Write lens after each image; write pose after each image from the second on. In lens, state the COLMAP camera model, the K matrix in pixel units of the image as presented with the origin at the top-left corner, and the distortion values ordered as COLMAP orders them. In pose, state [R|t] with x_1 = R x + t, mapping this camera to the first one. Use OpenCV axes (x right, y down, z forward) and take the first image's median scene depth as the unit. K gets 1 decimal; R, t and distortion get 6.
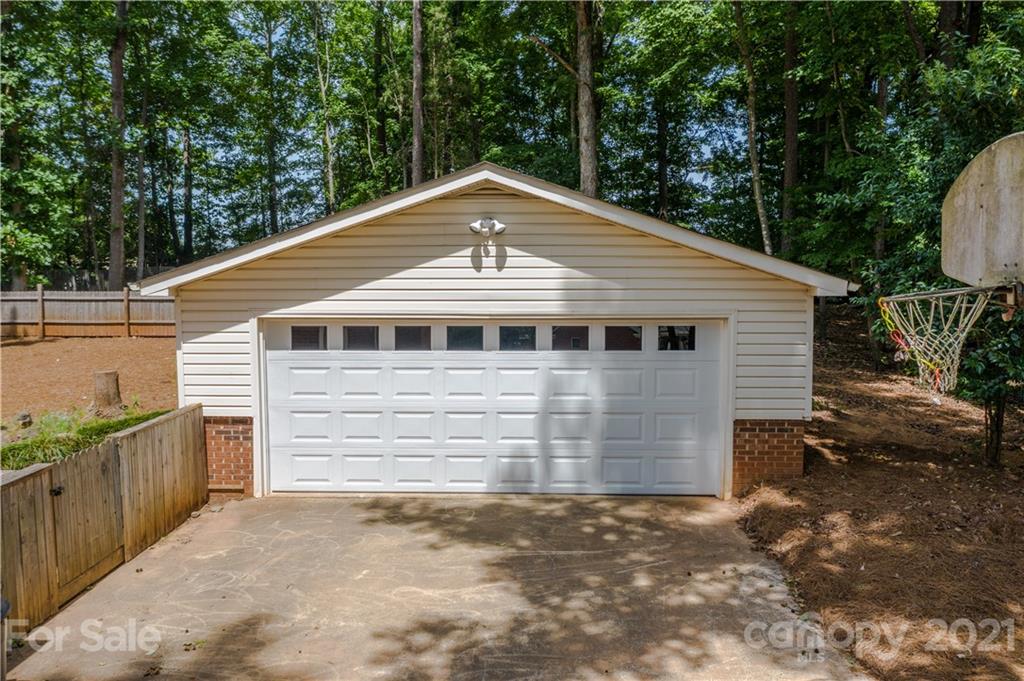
lens RADIAL K [[787.4, 0, 512.0], [0, 787.4, 340.5], [0, 0, 1]] dist [-0.009969, -0.000403]
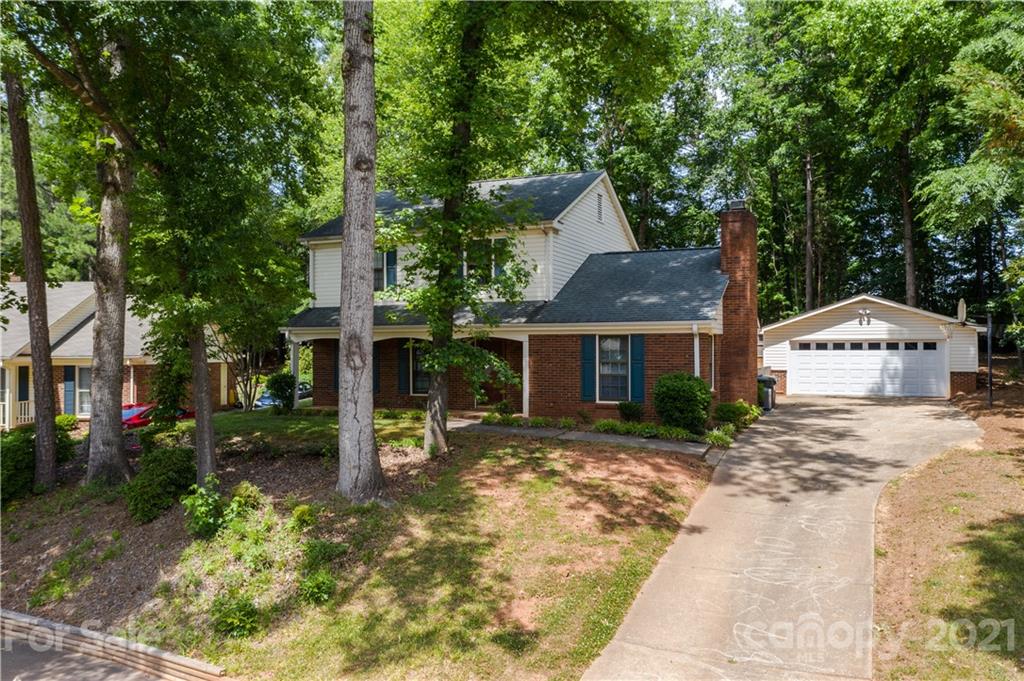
lens RADIAL K [[787.4, 0, 512.0], [0, 787.4, 340.5], [0, 0, 1]] dist [-0.009969, -0.000403]
pose [[0.916188, -0.002817, -0.400739, -0.062205], [-0.036096, 0.995331, -0.089522, 0.311579], [0.399120, 0.096484, 0.911808, -2.498824]]
